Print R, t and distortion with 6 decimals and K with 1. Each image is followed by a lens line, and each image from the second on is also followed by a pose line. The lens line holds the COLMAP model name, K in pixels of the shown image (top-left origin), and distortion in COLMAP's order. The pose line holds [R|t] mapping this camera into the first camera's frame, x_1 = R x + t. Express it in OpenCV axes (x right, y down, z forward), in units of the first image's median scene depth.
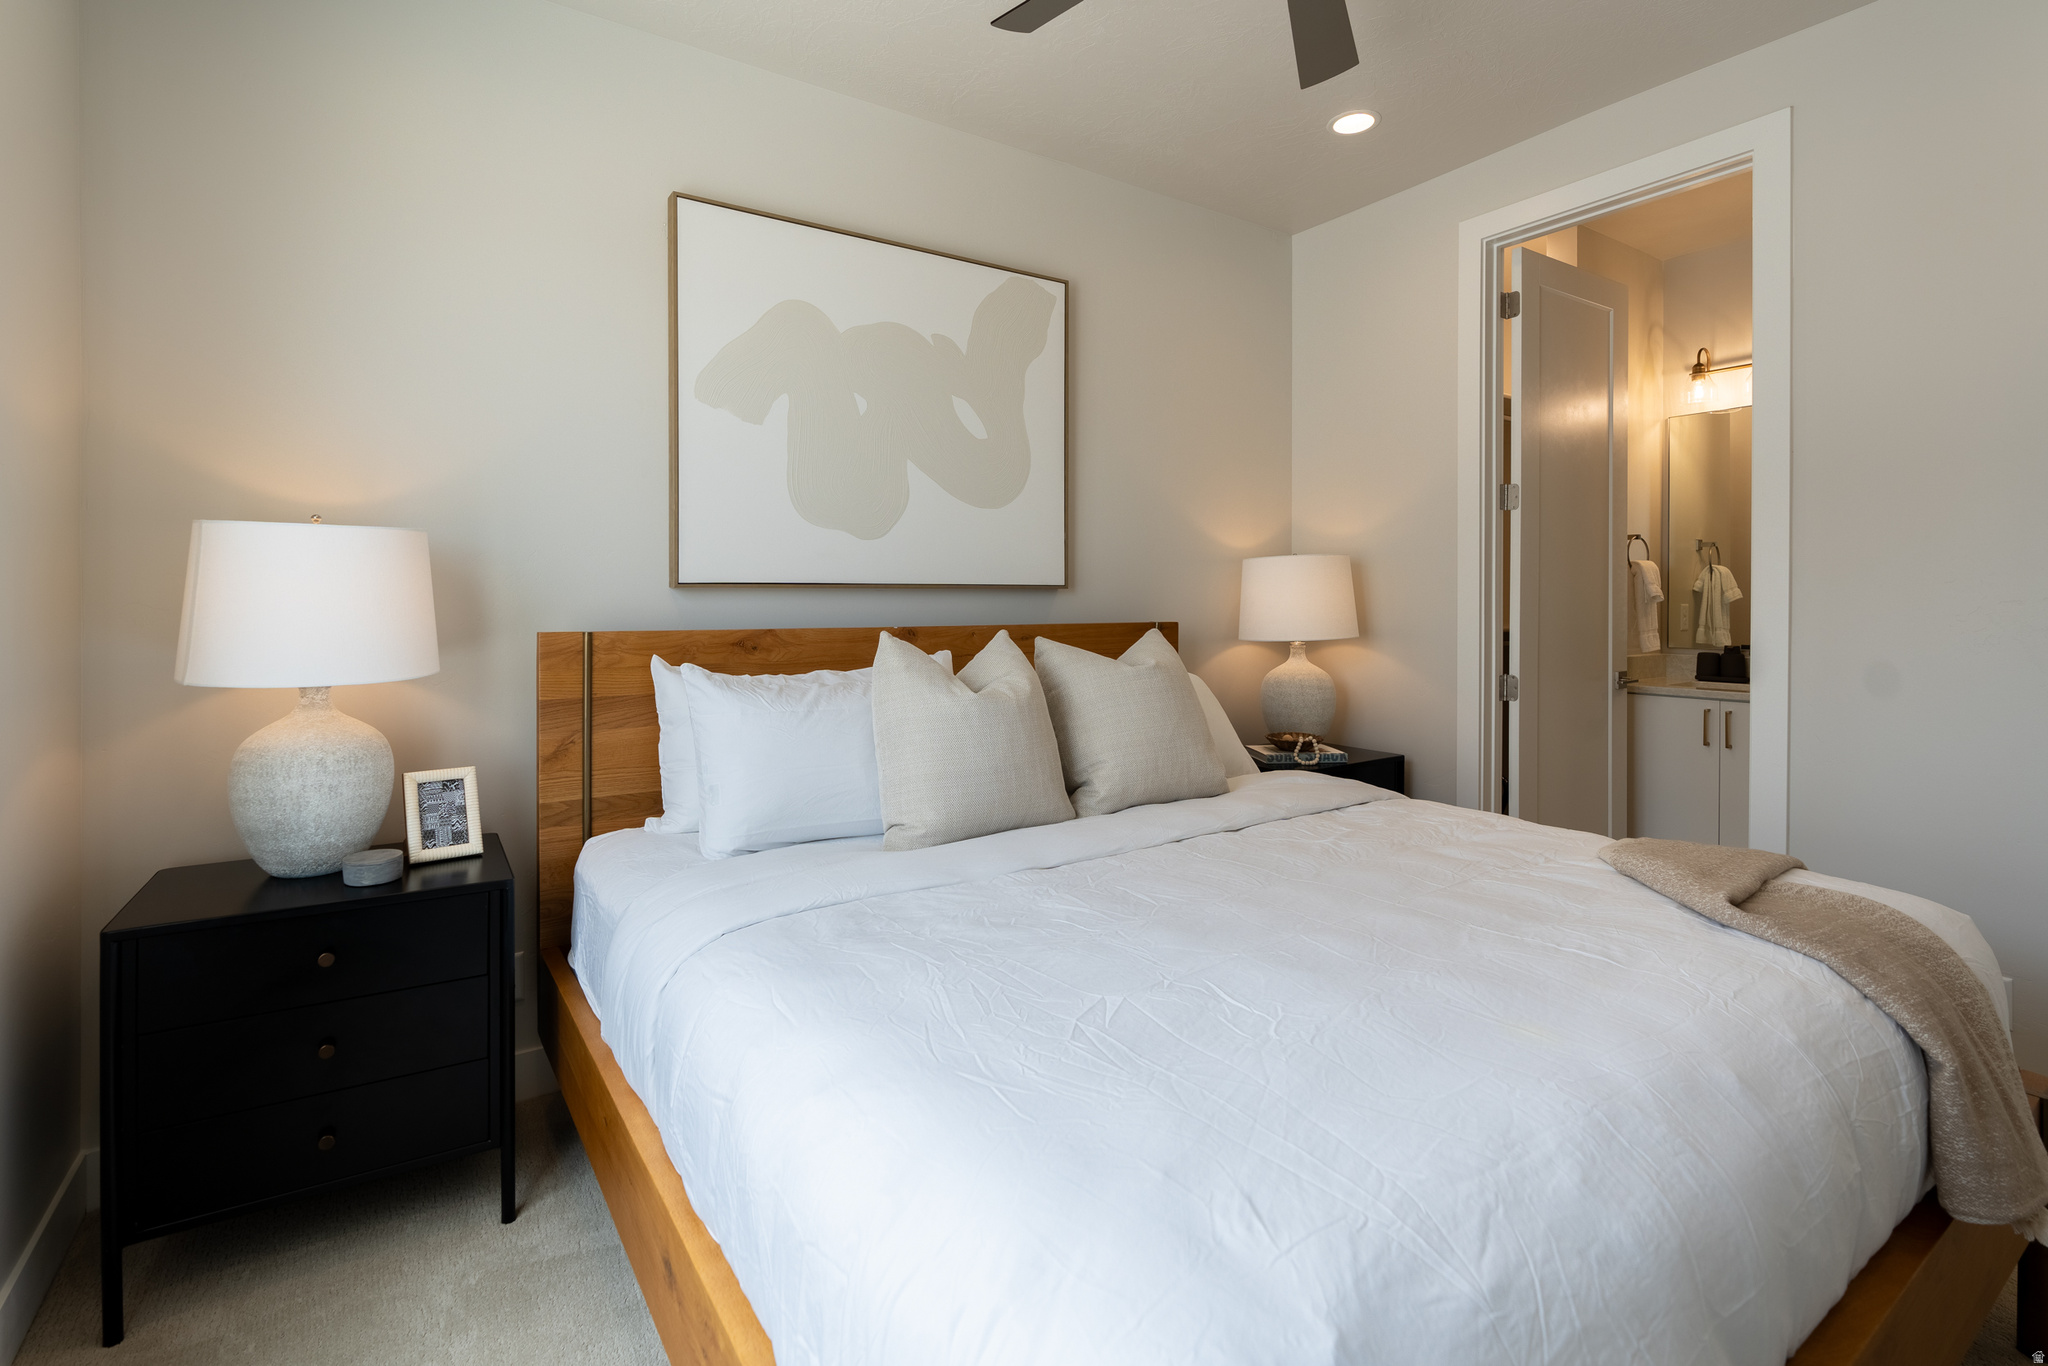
lens RADIAL K [[950.2, 0, 1019.7], [0, 950.2, 604.4], [0, 0, 1]] dist [-0.001814, 0.000073]
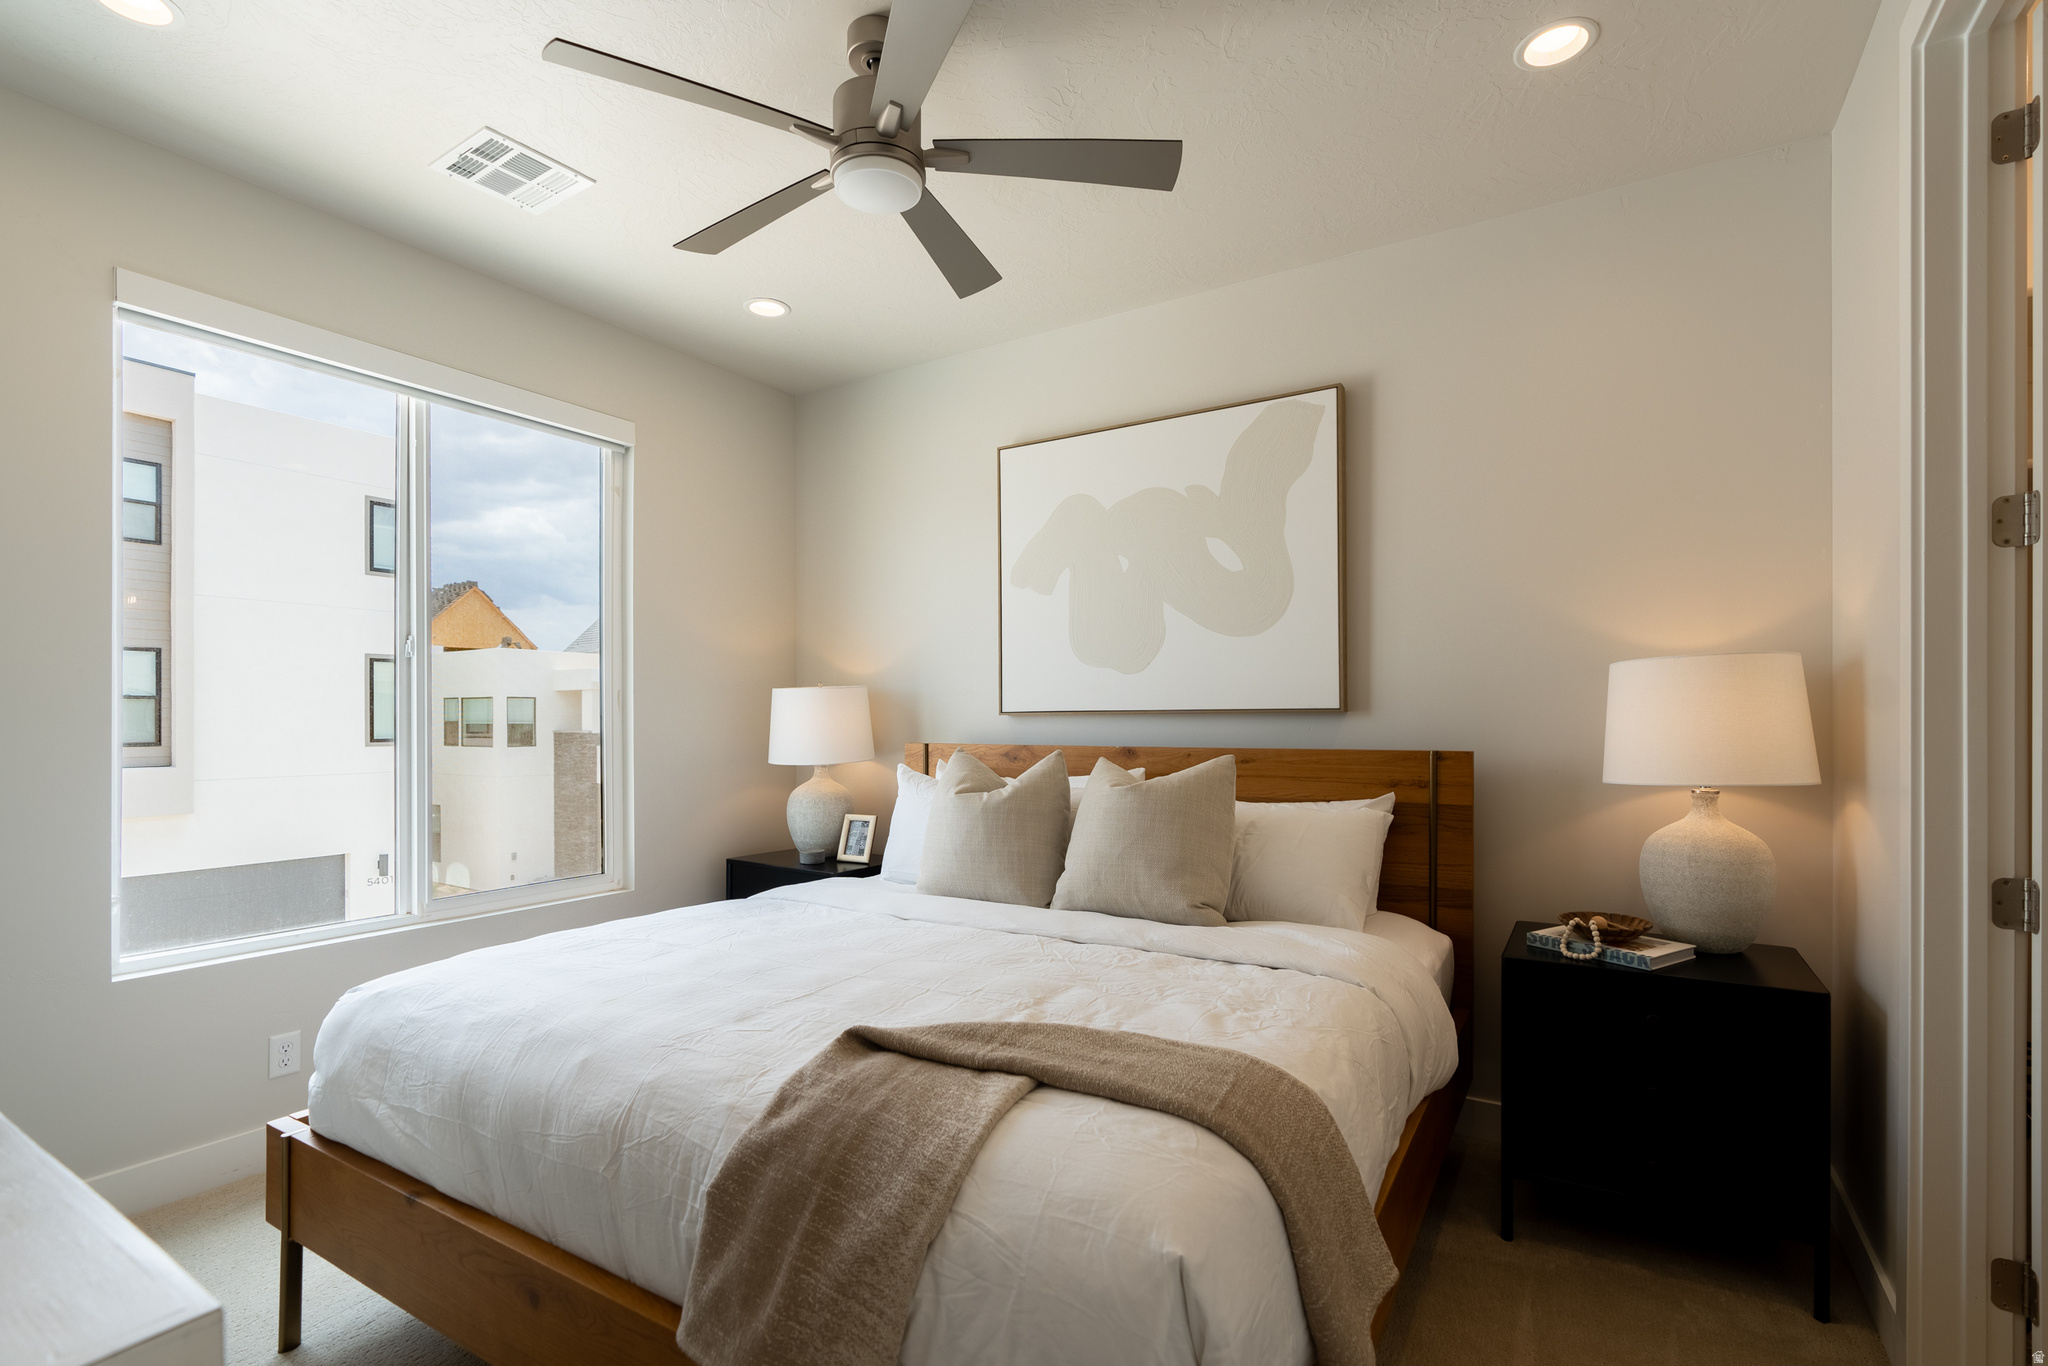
lens RADIAL K [[938.5, 0, 1018.3], [0, 938.5, 722.6], [0, 0, 1]] dist [0.000747, 0.000106]
pose [[0.412236, 0.001937, -0.911075, 0.852756], [-0.002190, 0.999997, 0.001135, -0.007427], [0.911074, 0.001528, 0.412239, 0.369765]]
